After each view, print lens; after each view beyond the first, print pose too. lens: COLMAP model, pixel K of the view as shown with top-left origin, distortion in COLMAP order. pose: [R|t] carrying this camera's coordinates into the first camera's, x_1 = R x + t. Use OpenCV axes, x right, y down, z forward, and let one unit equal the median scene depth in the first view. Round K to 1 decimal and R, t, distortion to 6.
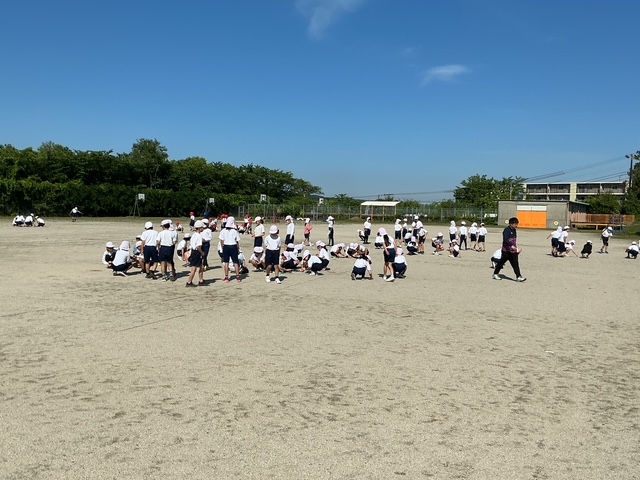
lens RADIAL K [[658.9, 0, 320.0], [0, 658.9, 240.0], [0, 0, 1]] dist [0.209819, -0.438312]
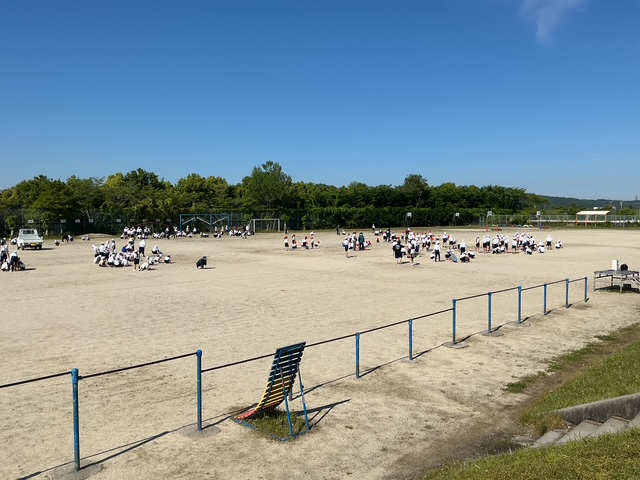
lens RADIAL K [[541.0, 0, 320.0], [0, 541.0, 240.0], [0, 0, 1]] dist [0.115766, -0.010825]
pose [[0.907034, -0.006296, -0.421010, 0.065315], [0.006440, 0.999979, -0.001080, -0.005494], [0.421007, -0.001732, 0.907056, -0.201319]]
